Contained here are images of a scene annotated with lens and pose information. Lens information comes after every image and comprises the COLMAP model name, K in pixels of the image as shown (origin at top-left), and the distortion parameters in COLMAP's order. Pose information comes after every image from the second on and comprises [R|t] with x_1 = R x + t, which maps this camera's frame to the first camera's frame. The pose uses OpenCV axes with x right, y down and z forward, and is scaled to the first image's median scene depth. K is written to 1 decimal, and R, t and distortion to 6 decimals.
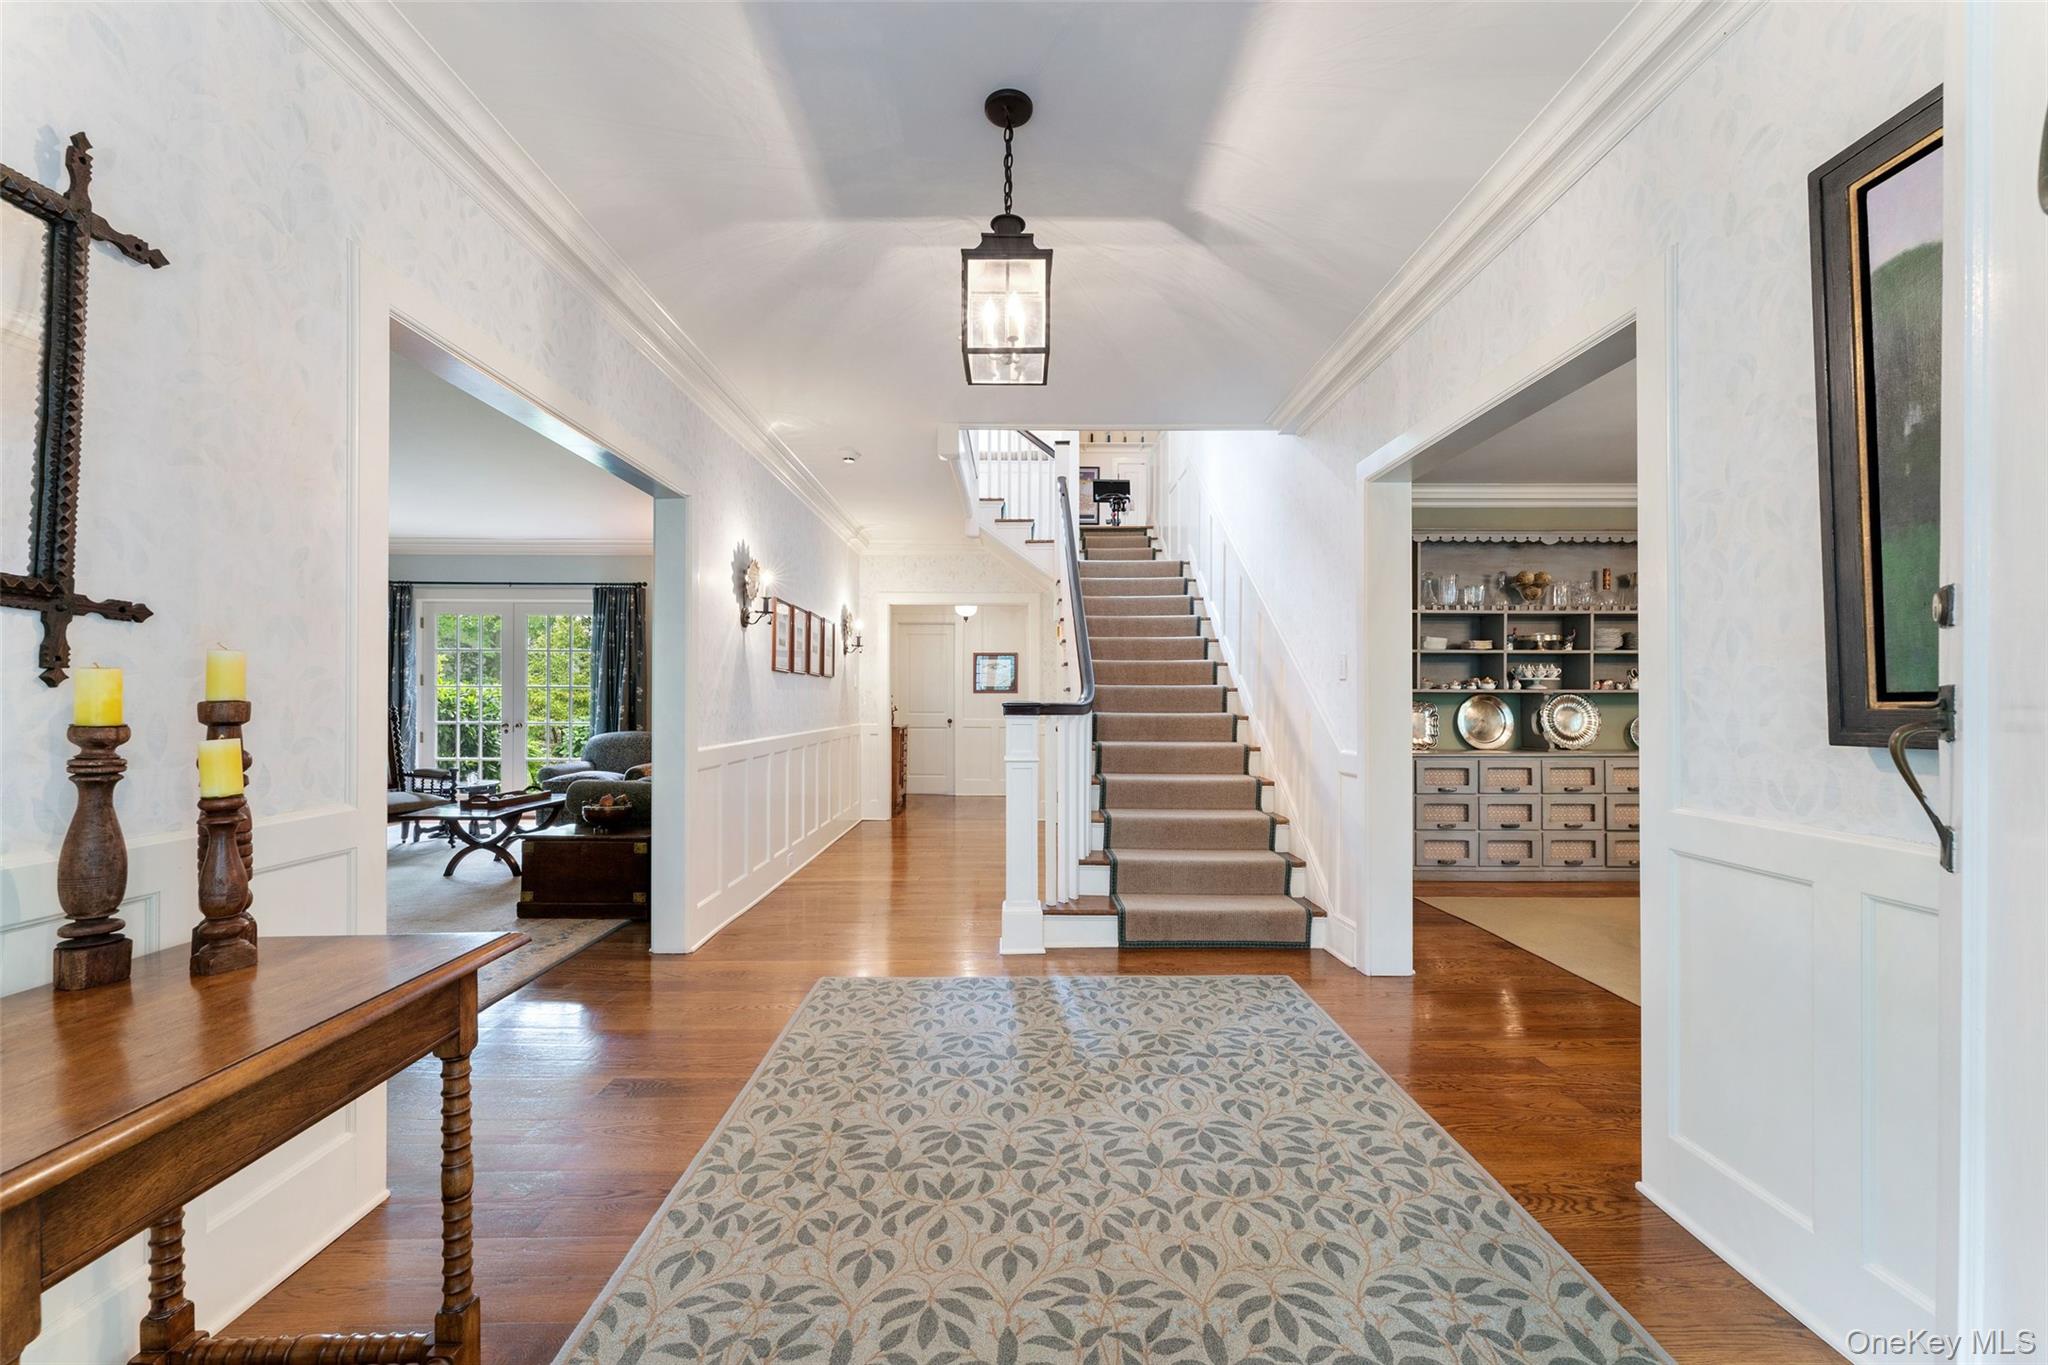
lens RADIAL K [[721.4, 0, 1019.0], [0, 721.4, 697.1], [0, 0, 1]] dist [0.000706, -0.000004]
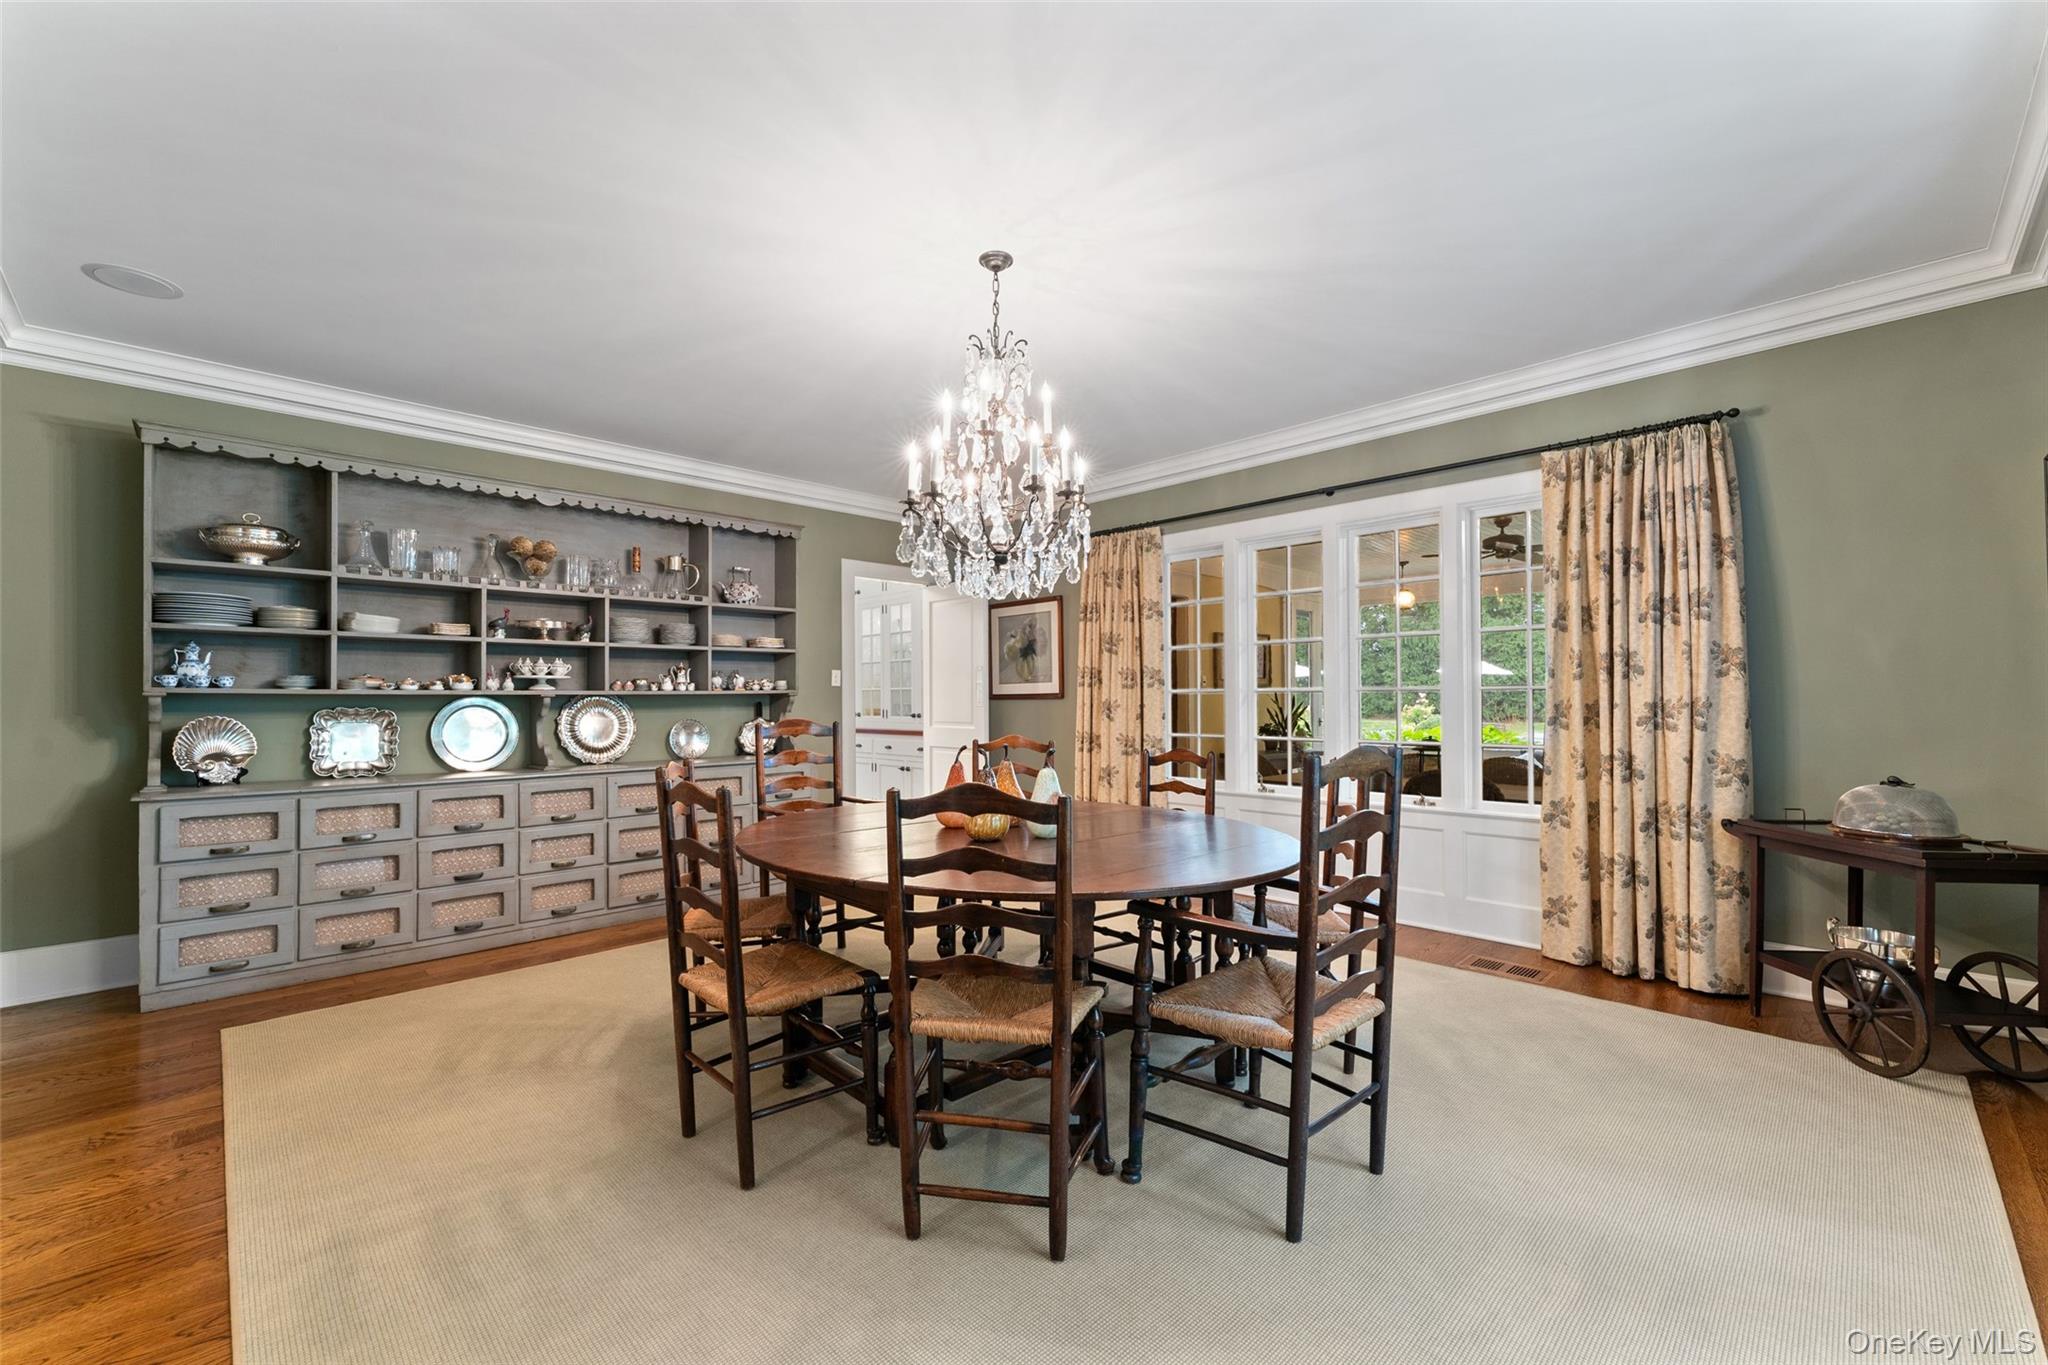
lens RADIAL K [[826.7, 0, 1016.3], [0, 826.7, 674.5], [0, 0, 1]] dist [0.002339, 0.000054]
pose [[0.715282, 0.015944, 0.698654, 0.466573], [0.005642, 0.999575, -0.028588, 0.000423], [-0.698813, 0.024390, 0.714889, 0.004896]]
